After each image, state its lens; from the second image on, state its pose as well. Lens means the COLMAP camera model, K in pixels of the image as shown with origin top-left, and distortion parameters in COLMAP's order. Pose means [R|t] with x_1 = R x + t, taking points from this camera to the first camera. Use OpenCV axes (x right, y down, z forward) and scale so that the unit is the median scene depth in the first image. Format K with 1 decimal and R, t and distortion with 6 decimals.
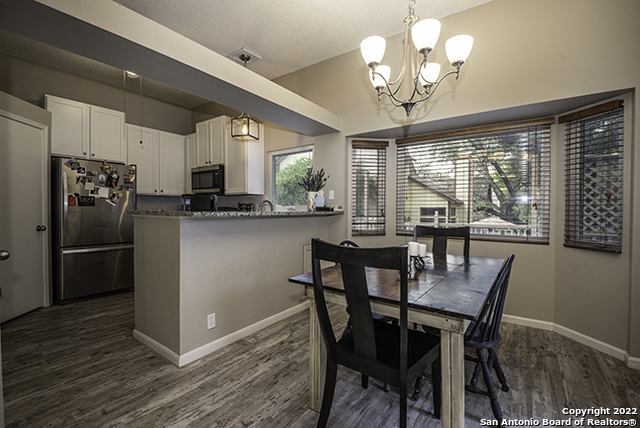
lens RADIAL K [[284.4, 0, 322.7], [0, 284.4, 211.2], [0, 0, 1]] dist [0.000044, -0.017882]
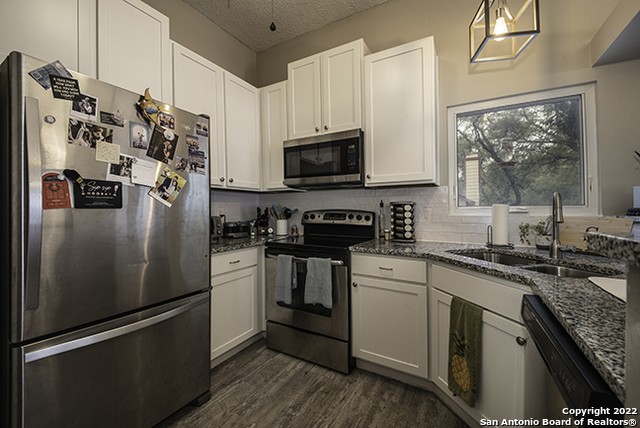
lens RADIAL K [[261.0, 0, 321.9], [0, 261.0, 211.3], [0, 0, 1]] dist [-0.028759, -0.000173]
pose [[0.995315, -0.002753, 0.096650, -1.126556], [0.003422, 0.999971, -0.006754, -0.022368], [-0.096629, 0.007053, 0.995296, 1.249886]]
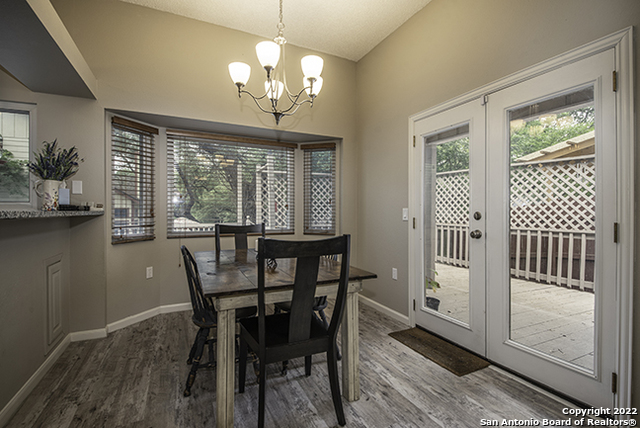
lens RADIAL K [[300.7, 0, 316.6], [0, 300.7, 212.2], [0, 0, 1]] dist [0.041639, -0.038595]
pose [[0.504083, -0.005965, 0.863635, -0.329747], [0.006331, 0.999975, 0.003211, 0.004091], [-0.863632, 0.003849, 0.504108, 0.145869]]
